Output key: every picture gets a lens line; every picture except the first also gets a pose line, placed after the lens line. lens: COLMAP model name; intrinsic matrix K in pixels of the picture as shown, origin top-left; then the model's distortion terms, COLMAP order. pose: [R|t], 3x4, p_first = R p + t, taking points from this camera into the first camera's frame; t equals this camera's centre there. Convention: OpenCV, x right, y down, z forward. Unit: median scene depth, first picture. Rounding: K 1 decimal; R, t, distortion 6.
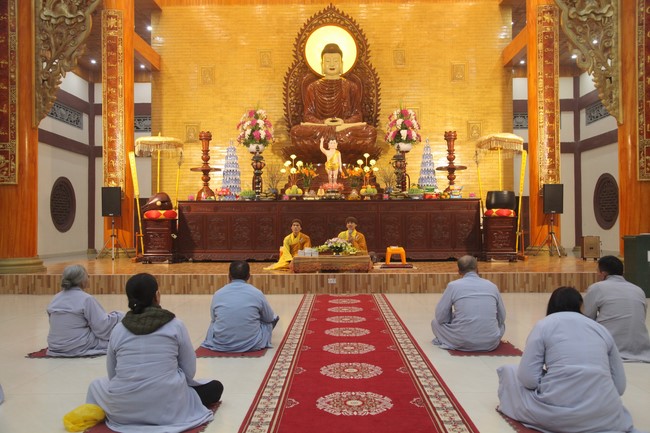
lens RADIAL K [[626.7, 0, 326.0], [0, 626.7, 217.2], [0, 0, 1]] dist [-0.042810, 0.000000]
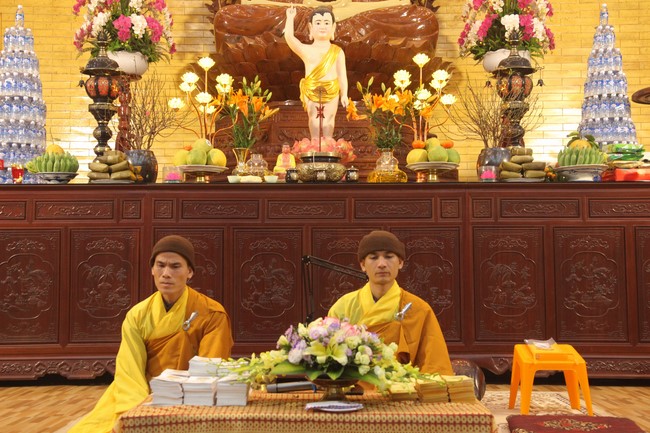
lens RADIAL K [[962.5, 0, 325.8], [0, 962.5, 192.9], [0, 0, 1]] dist [0.145556, 0.000000]
pose [[0.999958, 0.003305, 0.008580, 0.008952], [-0.002750, 0.997952, -0.063903, 0.008109], [-0.008774, 0.063877, 0.997919, 0.501006]]
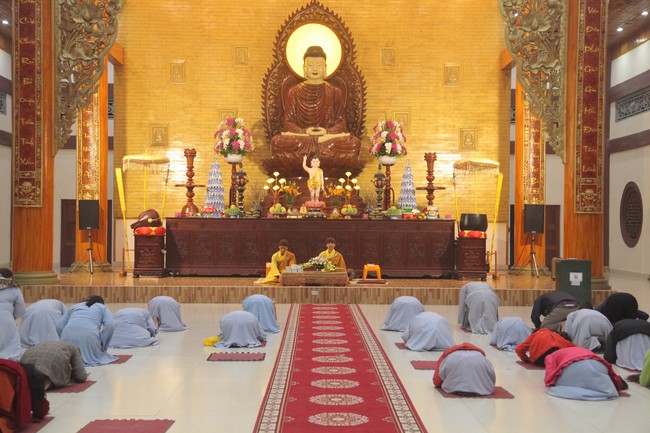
lens RADIAL K [[1022.8, 0, 322.7], [0, 1022.8, 216.1], [0, 0, 1]] dist [0.263655, 0.000000]
pose [[0.999513, 0.014998, 0.027373, -0.022585], [-0.015171, 0.999866, 0.006135, -0.041411], [-0.027278, -0.006547, 0.999606, -0.692781]]
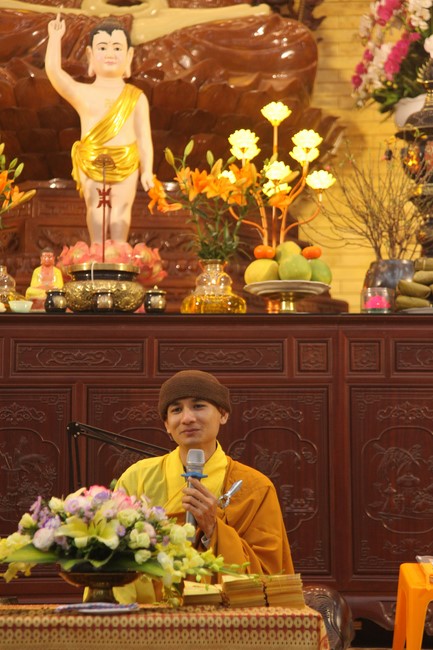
lens RADIAL K [[1882.0, 0, 215.5], [0, 1882.0, 324.2], [0, 0, 1]] dist [0.702430, 0.000000]
pose [[0.998818, 0.010836, 0.047374, 0.017340], [-0.006634, 0.996100, -0.087977, 0.025687], [-0.048142, 0.087559, 0.994995, 0.409415]]
